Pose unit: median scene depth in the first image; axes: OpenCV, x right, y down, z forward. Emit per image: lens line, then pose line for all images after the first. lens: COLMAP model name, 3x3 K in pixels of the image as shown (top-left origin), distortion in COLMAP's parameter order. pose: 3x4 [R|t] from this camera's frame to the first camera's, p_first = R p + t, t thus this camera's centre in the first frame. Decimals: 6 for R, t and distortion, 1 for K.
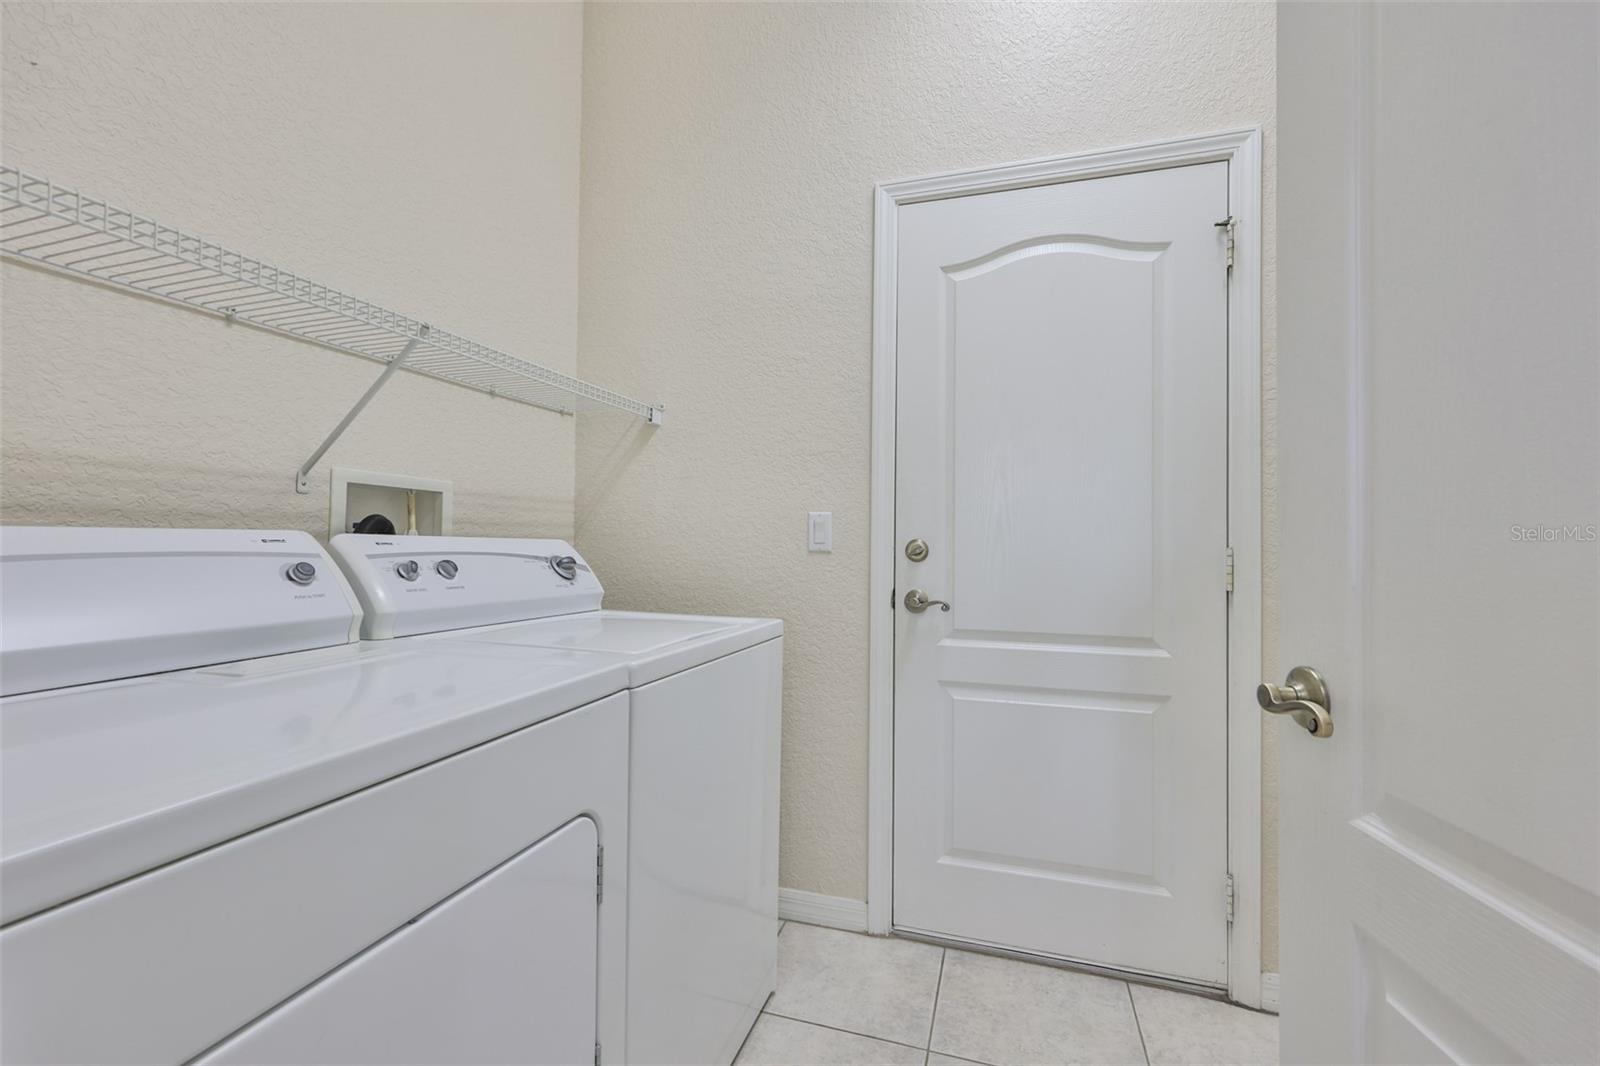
lens RADIAL K [[685.3, 0, 798.2], [0, 685.3, 534.7], [0, 0, 1]] dist [-0.000793, -0.000360]
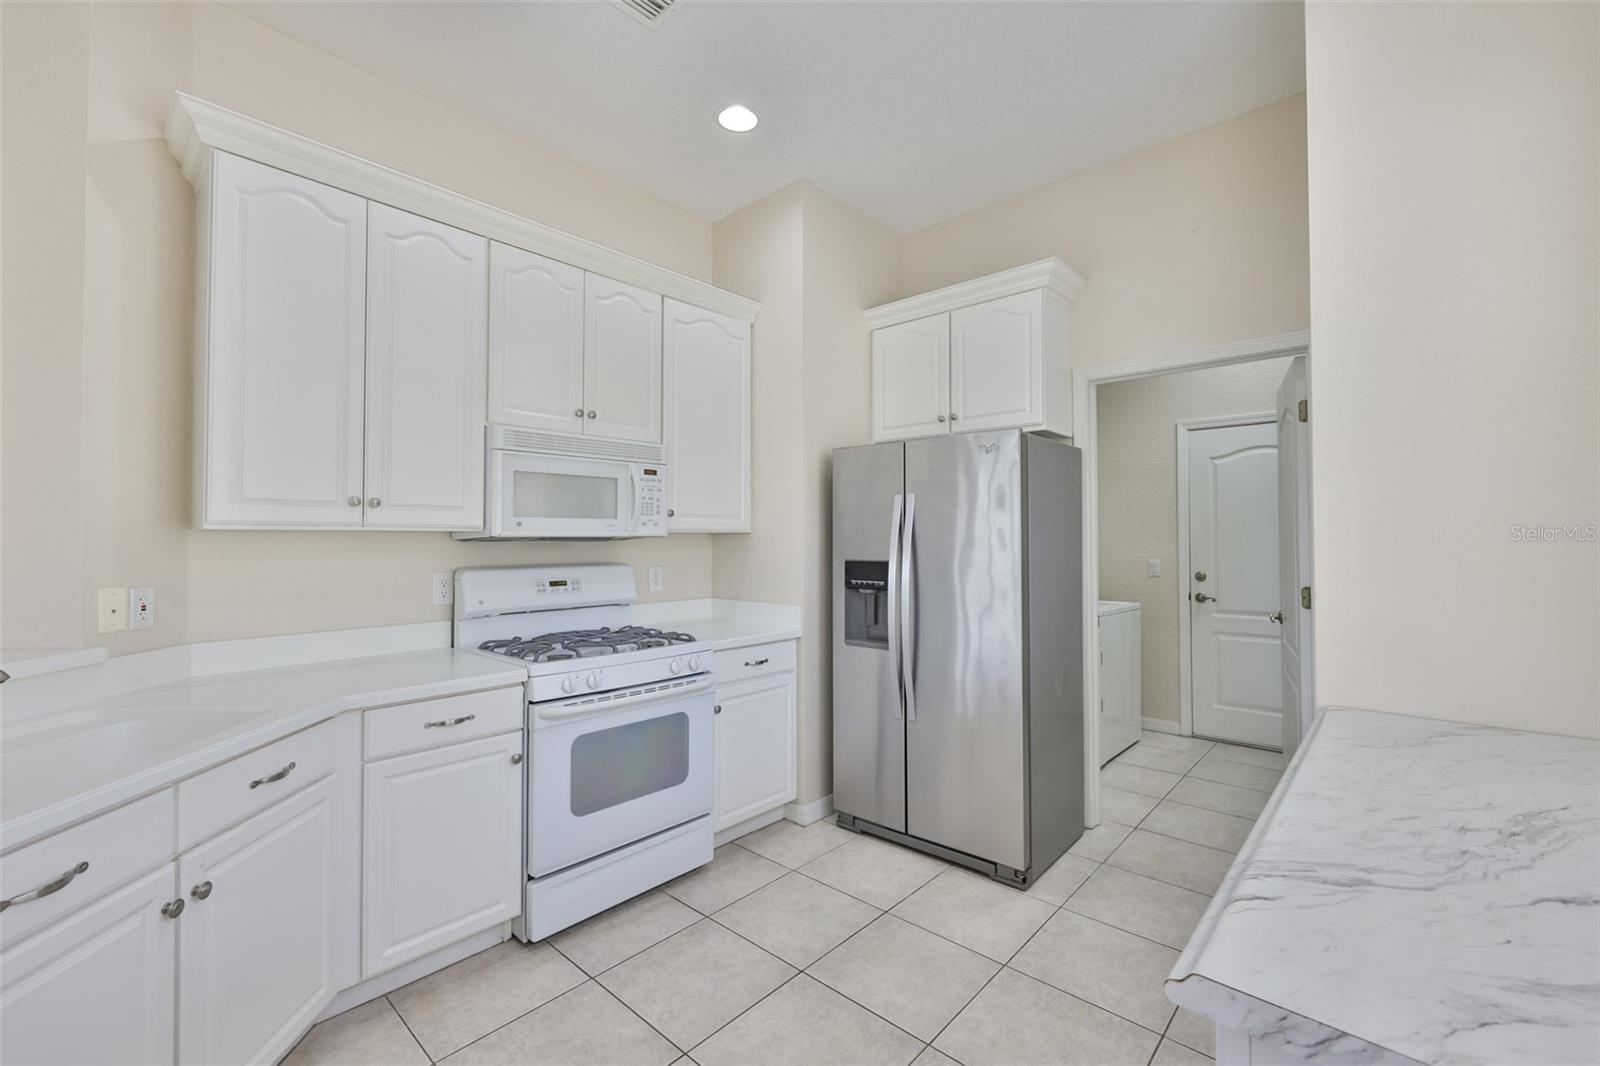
lens RADIAL K [[685.3, 0, 805.5], [0, 685.3, 527.4], [0, 0, 1]] dist [-0.000793, -0.000360]
pose [[0.918460, -0.020603, -0.394977, -0.144931], [0.018520, 0.999787, -0.009087, -0.151351], [0.395081, 0.001031, 0.918646, -1.740404]]
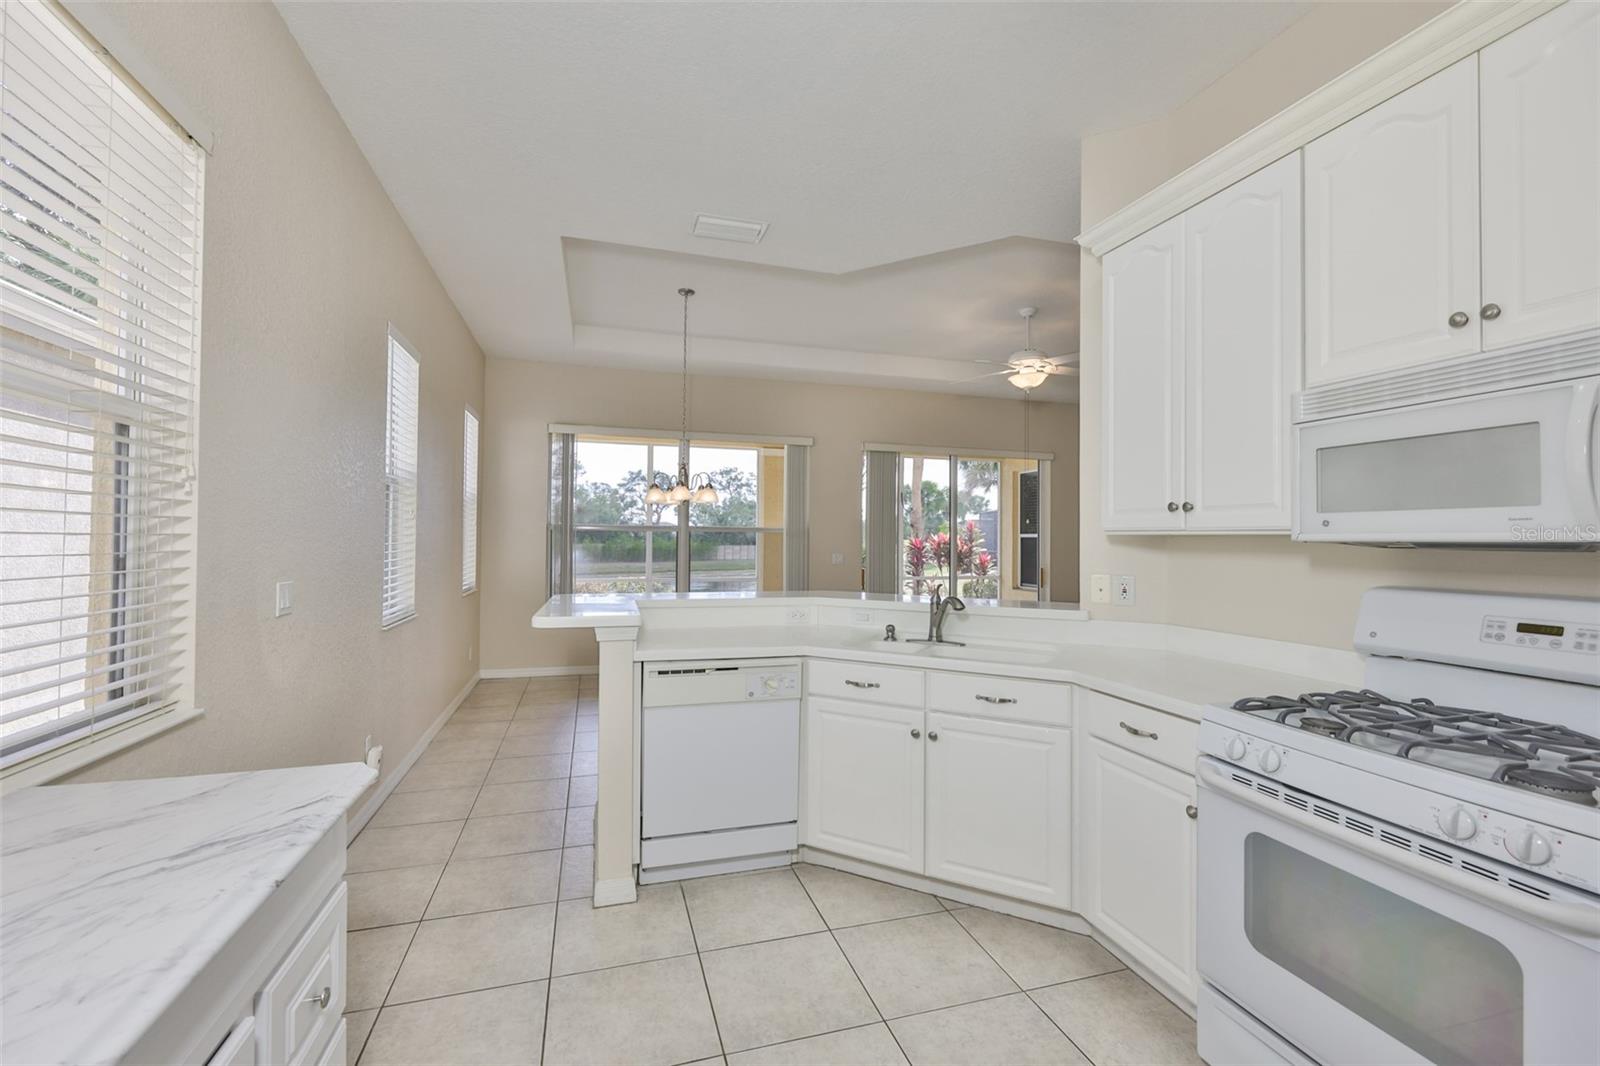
lens RADIAL K [[685.3, 0, 790.0], [0, 685.3, 525.7], [0, 0, 1]] dist [-0.000793, -0.000360]
pose [[-0.826322, -0.030935, -0.562348, -0.056868], [-0.012102, 0.999235, -0.037186, -0.132890], [0.563068, -0.023922, -0.826064, -0.393161]]
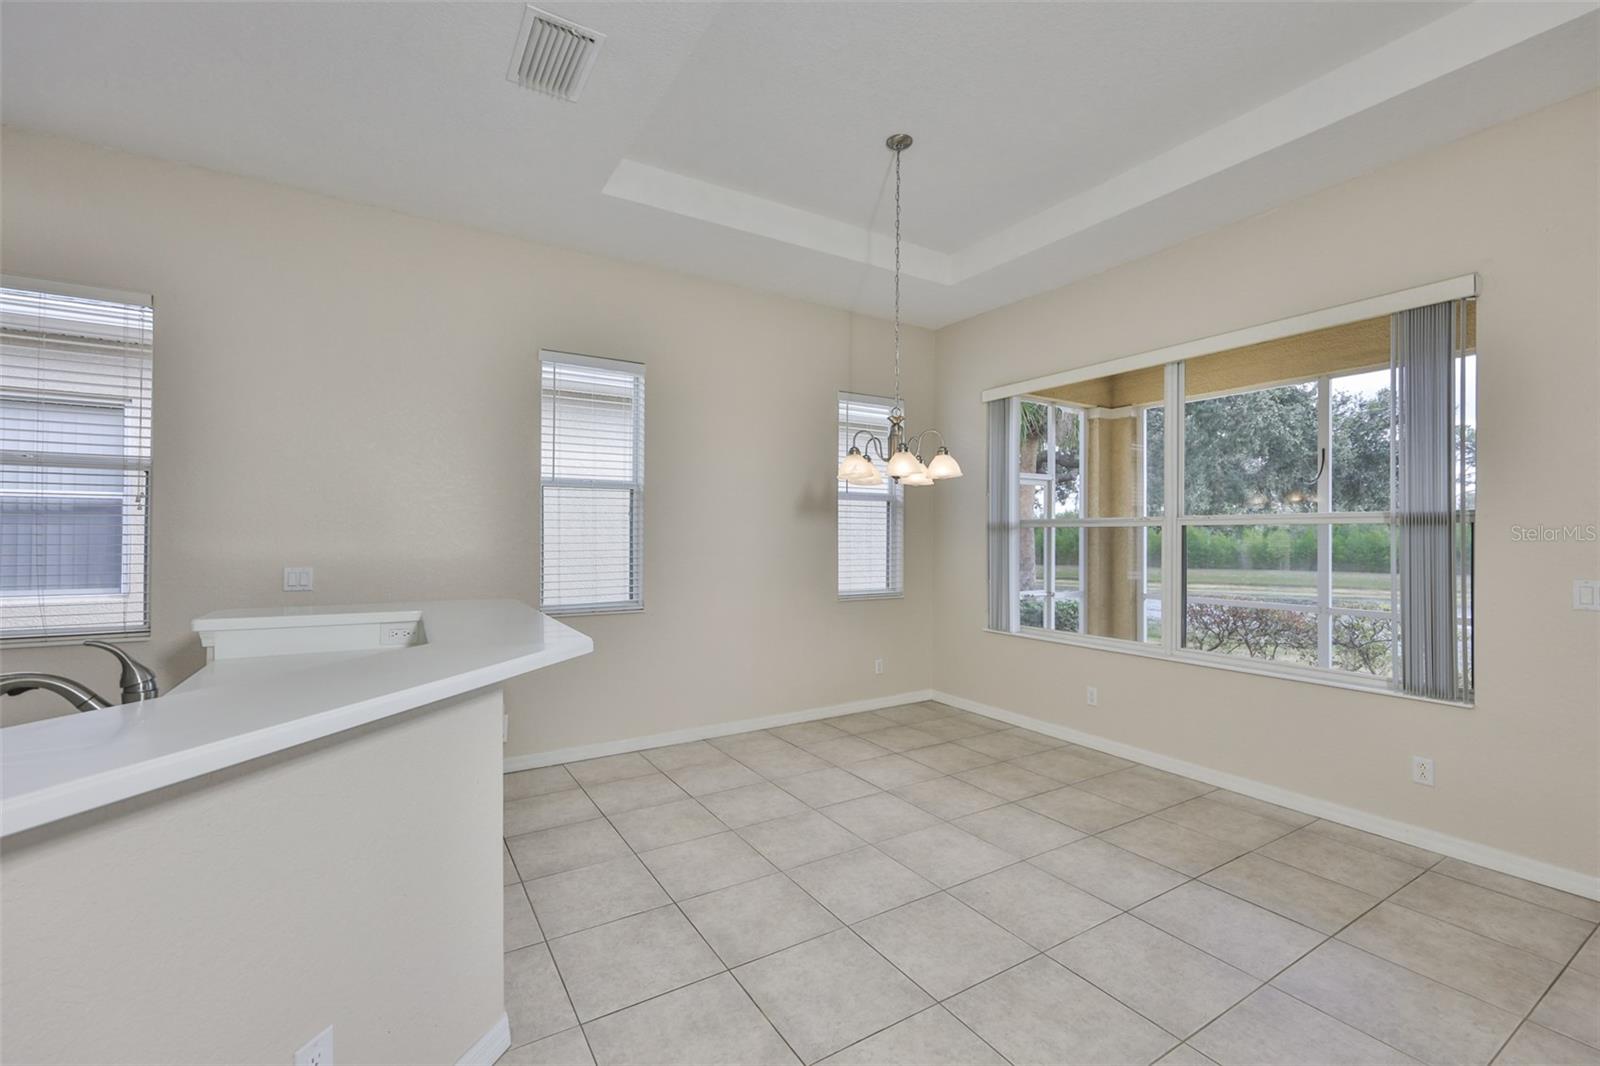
lens RADIAL K [[685.3, 0, 810.9], [0, 685.3, 531.1], [0, 0, 1]] dist [-0.000793, -0.000360]
pose [[-0.773889, -0.008424, 0.633265, -2.150464], [-0.018964, 0.999771, -0.009875, -0.171672], [-0.633037, -0.019651, -0.773872, -1.413358]]
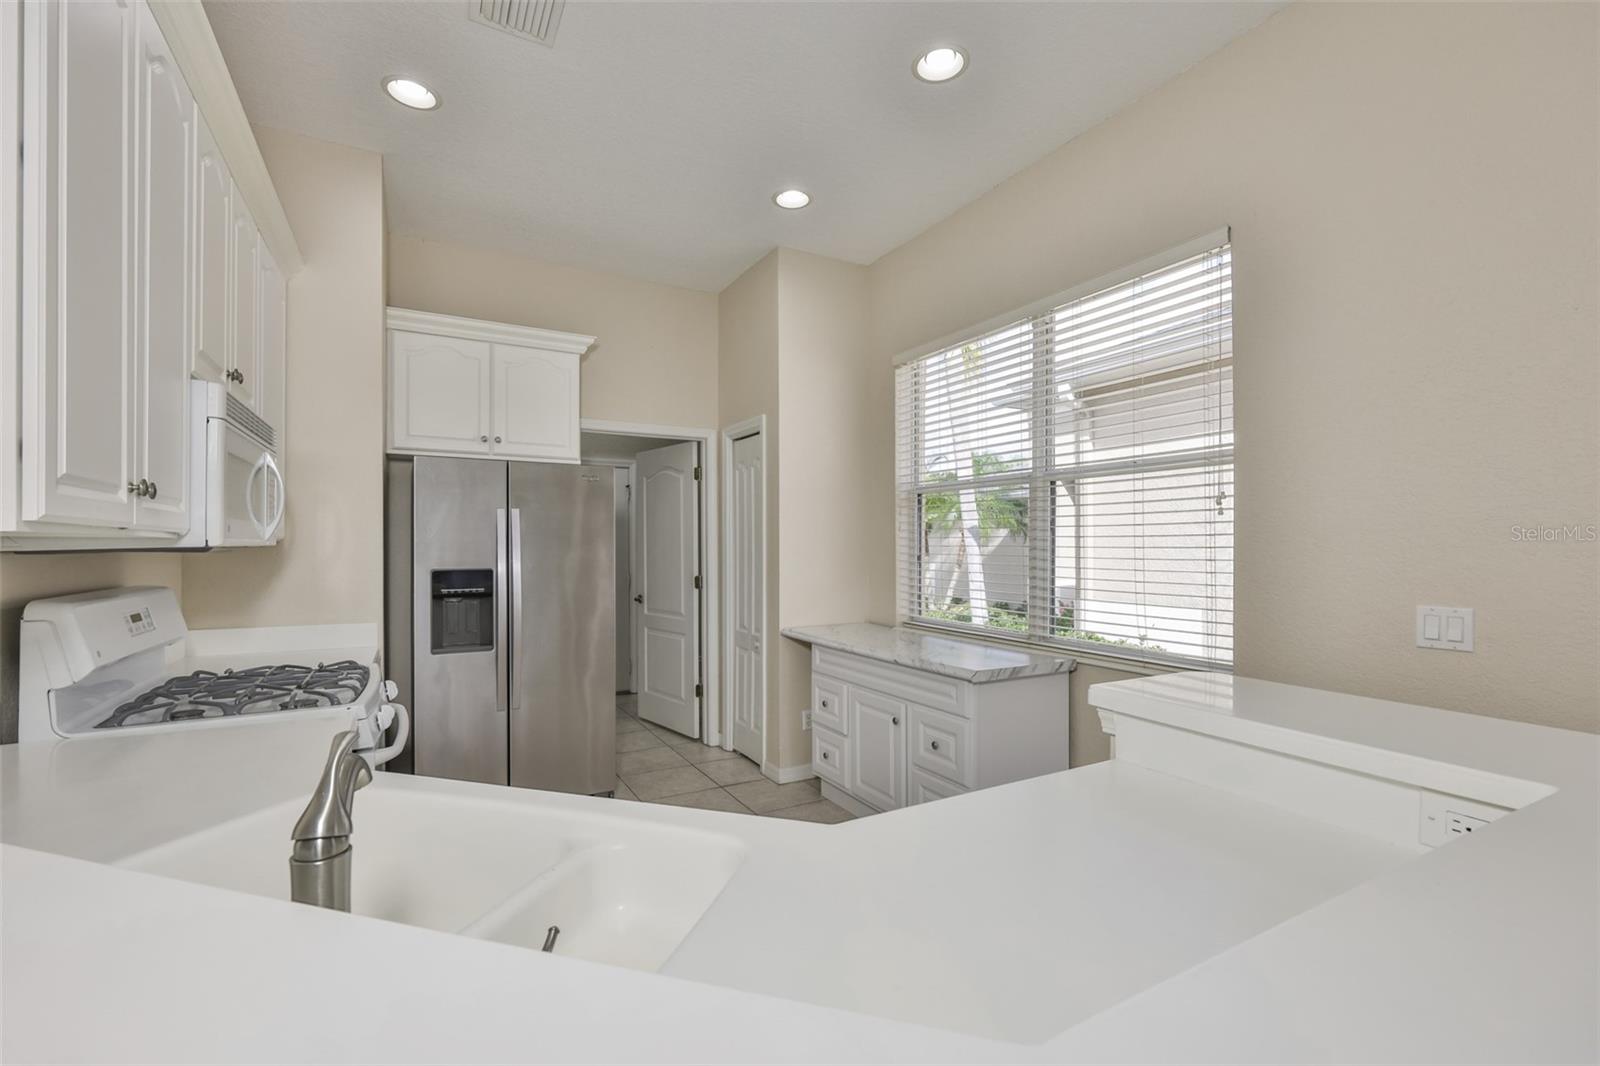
lens RADIAL K [[685.3, 0, 789.2], [0, 685.3, 544.6], [0, 0, 1]] dist [-0.000793, -0.000360]
pose [[0.675596, -0.010923, 0.737191, -1.338817], [-0.000672, 0.999881, 0.015430, -0.172766], [-0.737272, -0.010920, 0.675508, -1.917794]]
